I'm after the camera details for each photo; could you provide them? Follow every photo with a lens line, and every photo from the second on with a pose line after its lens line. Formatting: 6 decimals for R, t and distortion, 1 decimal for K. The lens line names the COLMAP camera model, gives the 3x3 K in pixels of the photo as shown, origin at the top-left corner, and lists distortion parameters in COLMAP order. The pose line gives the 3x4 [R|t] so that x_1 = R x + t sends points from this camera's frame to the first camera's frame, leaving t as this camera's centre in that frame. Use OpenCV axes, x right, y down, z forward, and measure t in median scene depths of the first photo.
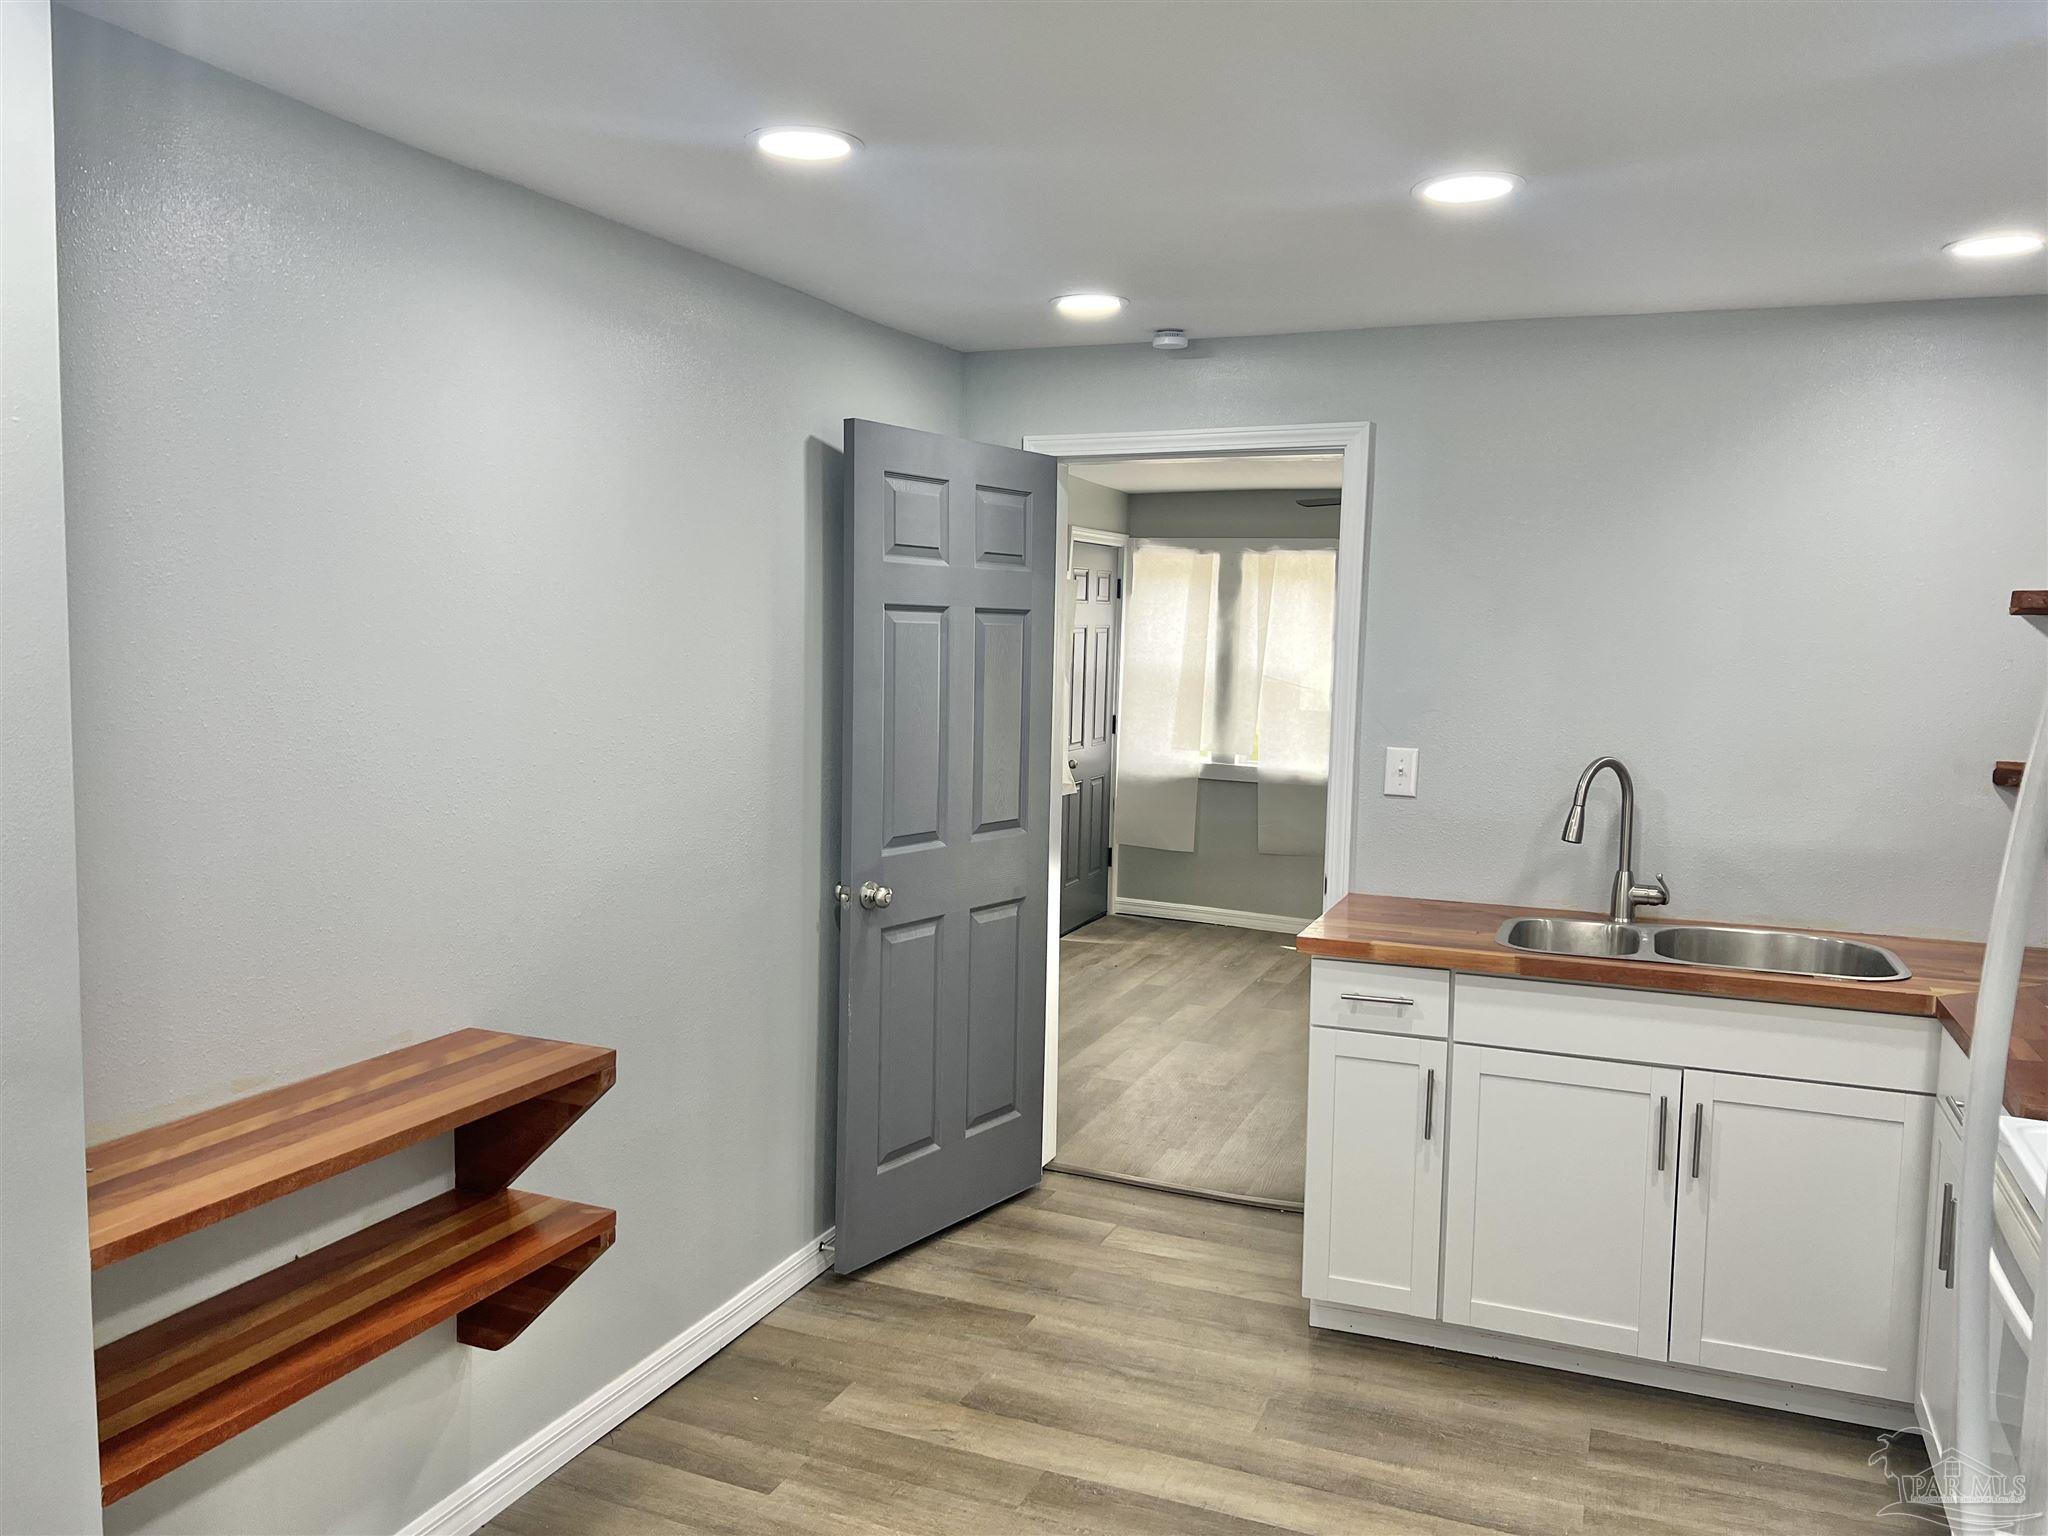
lens RADIAL K [[1540.0, 0, 1027.3], [0, 1540.0, 777.3], [0, 0, 1]] dist [0.052121, -0.043472]
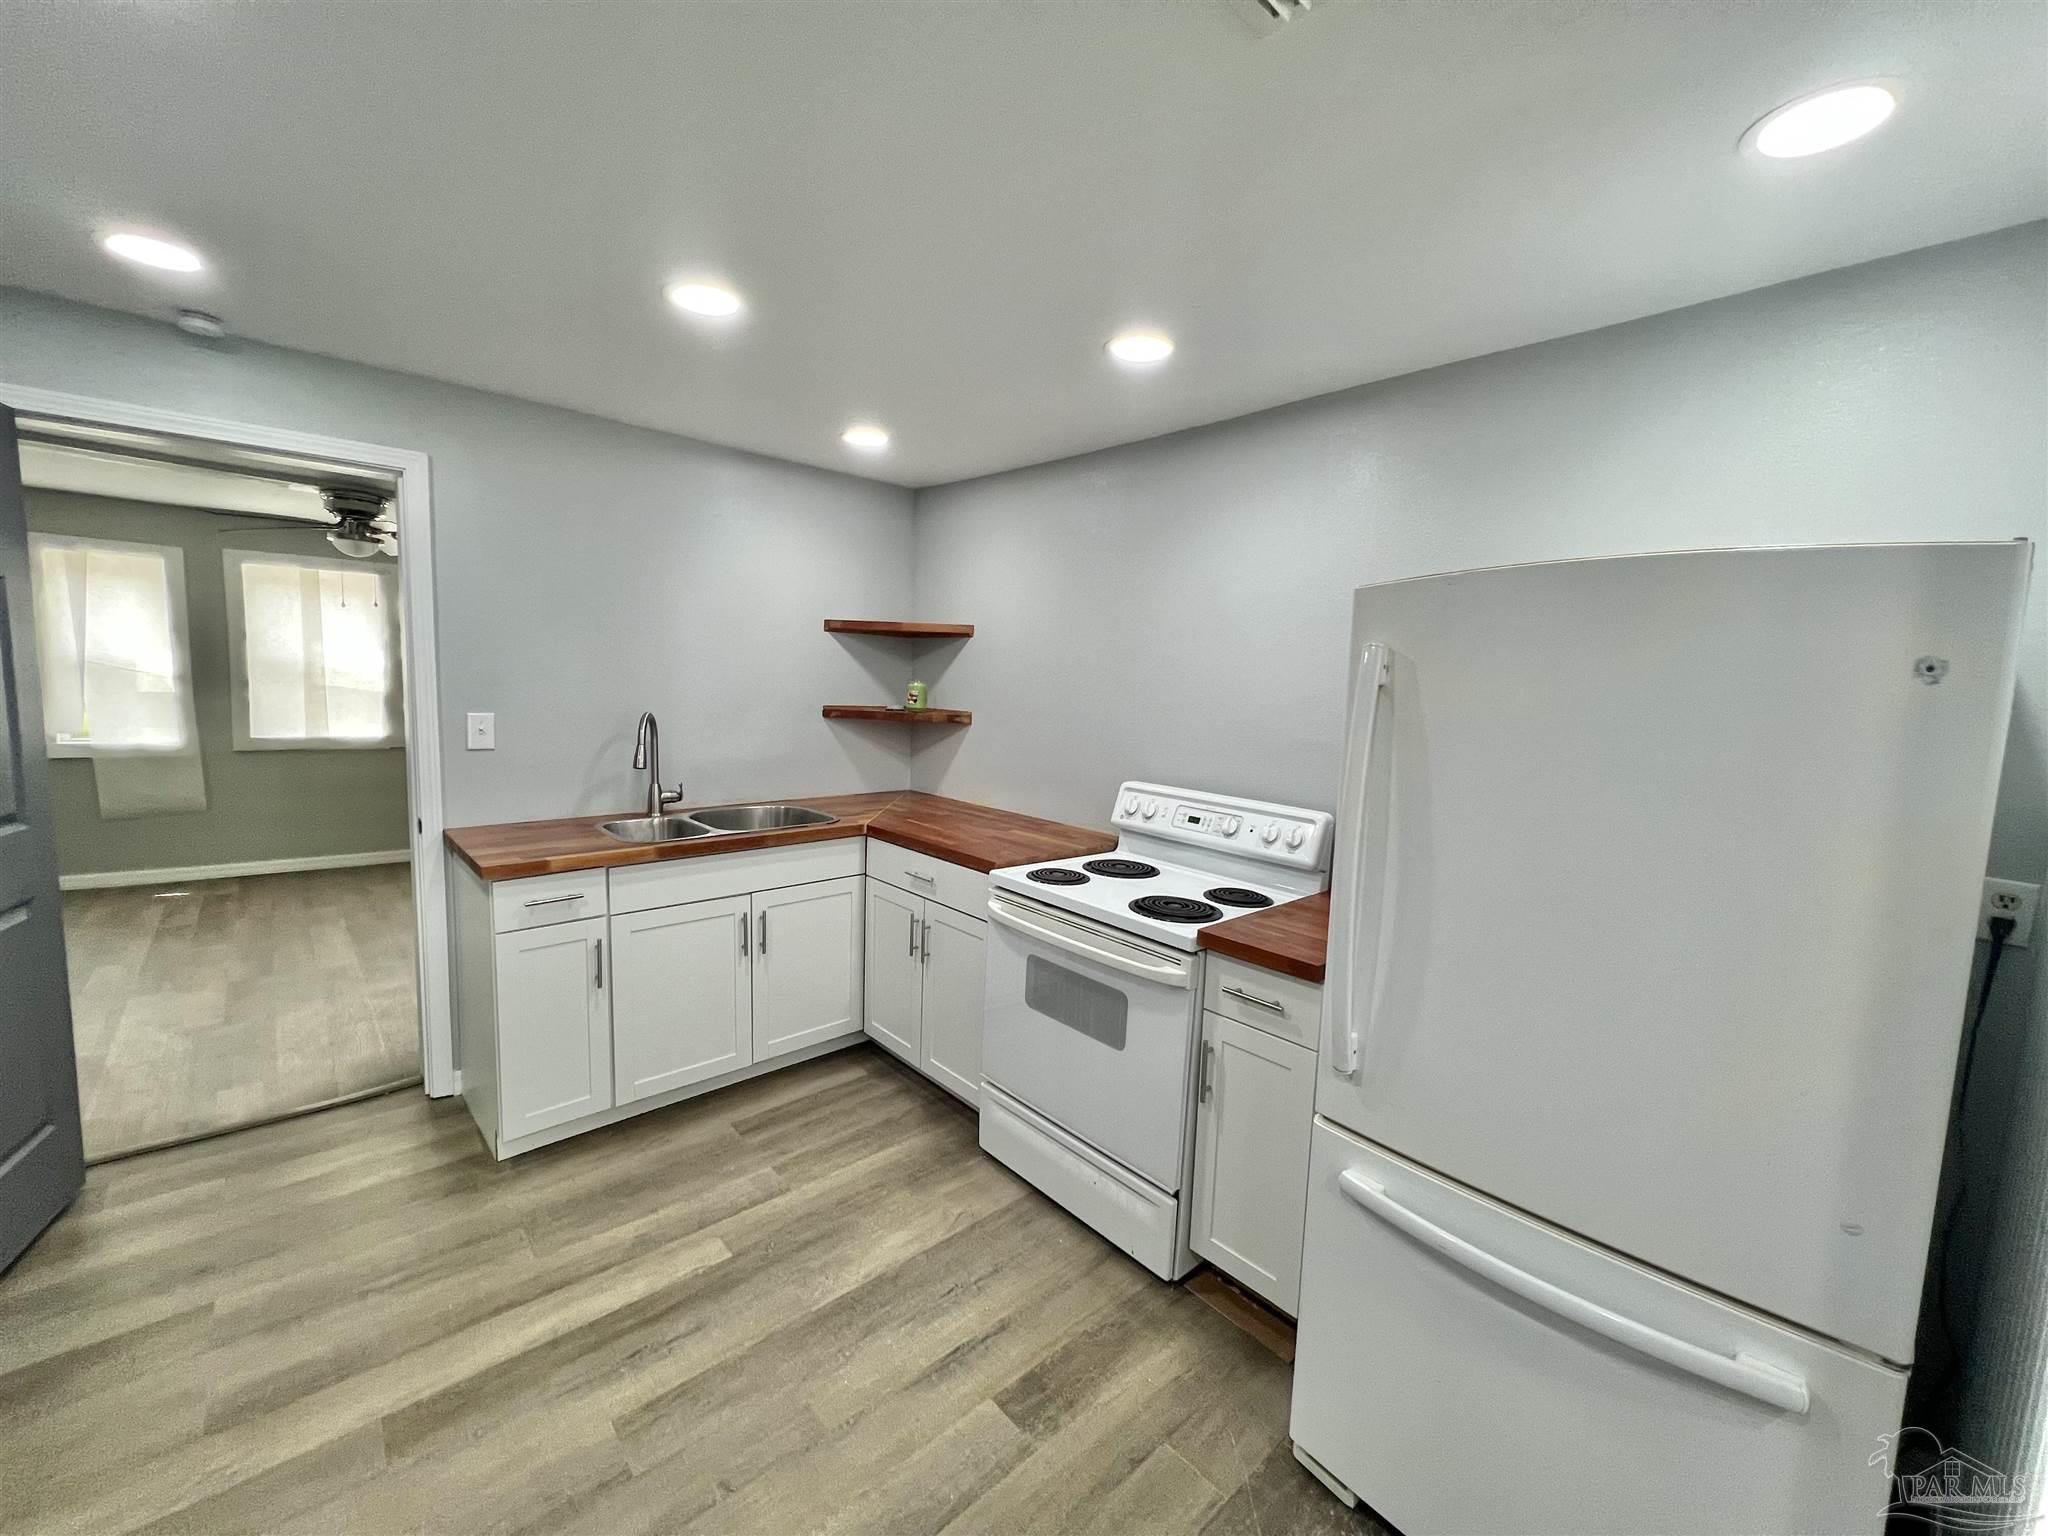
lens RADIAL K [[818.3, 0, 1021.6], [0, 818.3, 766.2], [0, 0, 1]] dist [-0.003730, 0.002598]
pose [[0.435044, -0.101973, 0.894616, -0.218654], [0.055795, 0.994710, 0.086250, -0.009500], [-0.898679, 0.012392, 0.438432, 0.326631]]
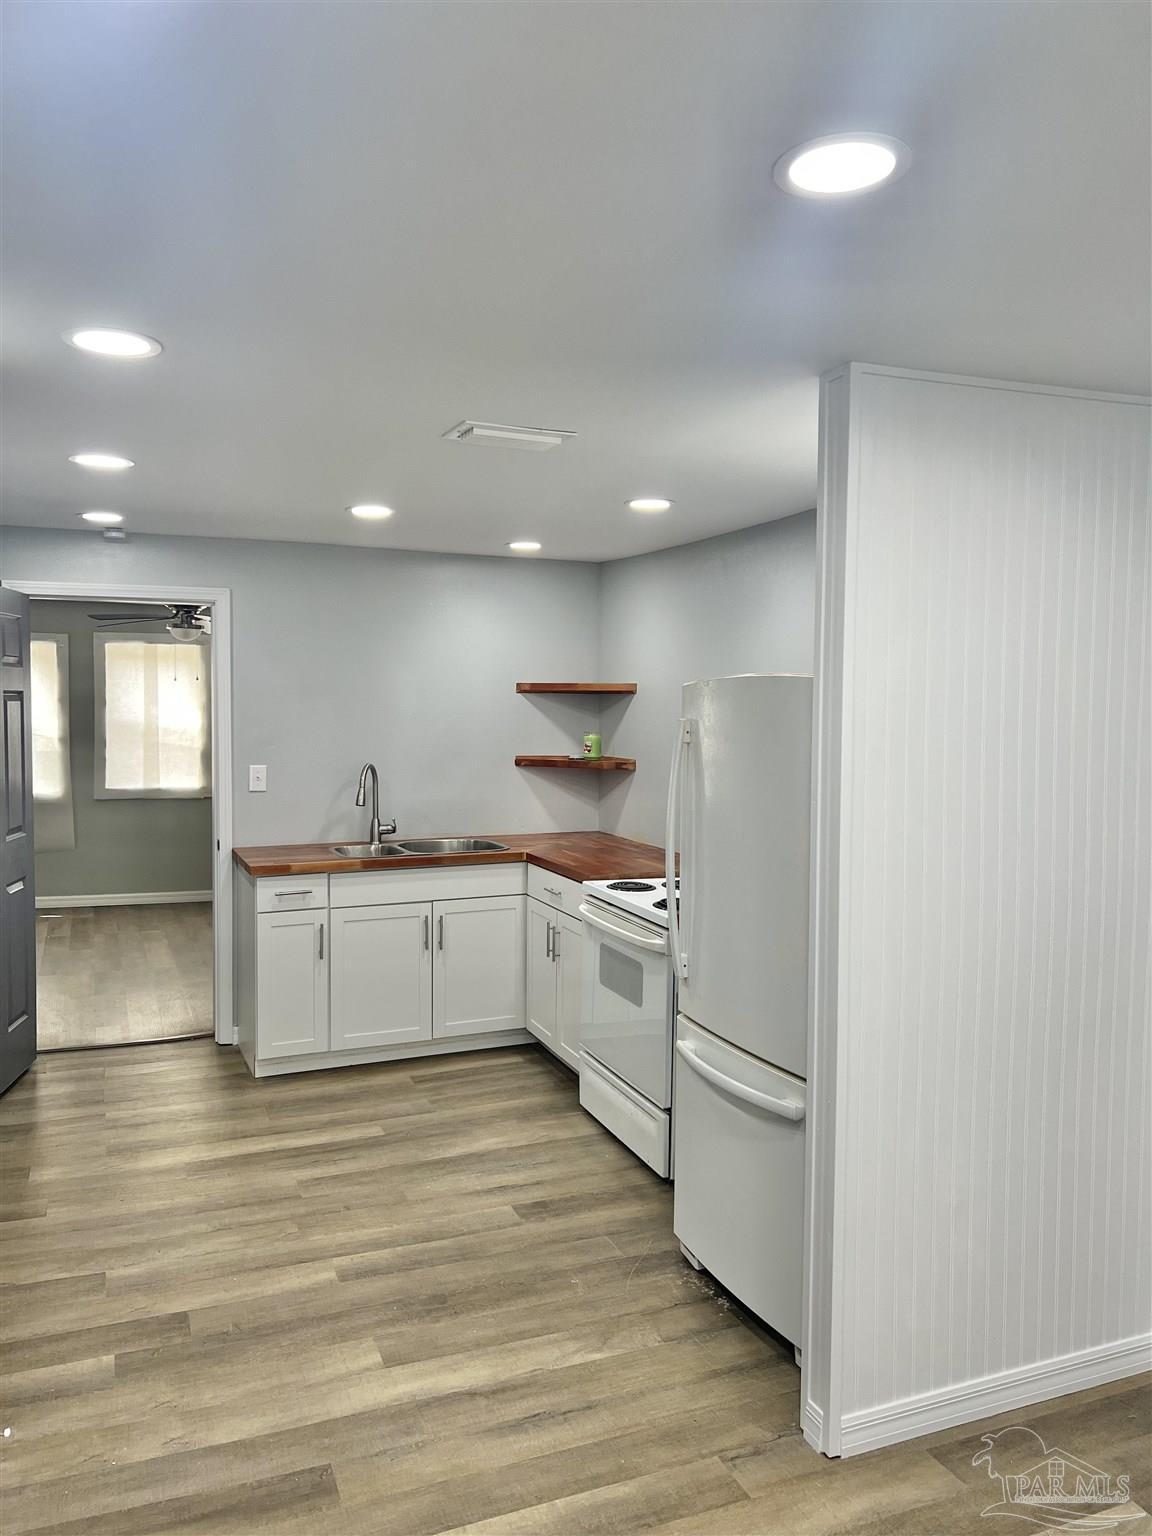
lens RADIAL K [[1155.0, 0, 567.7], [0, 1155.0, 753.1], [0, 0, 1]] dist [0.052121, -0.043472]
pose [[0.720229, -0.046753, 0.692159, -0.526864], [0.072060, 0.997371, -0.007613, 0.004523], [-0.689984, 0.055360, 0.721704, -0.299614]]
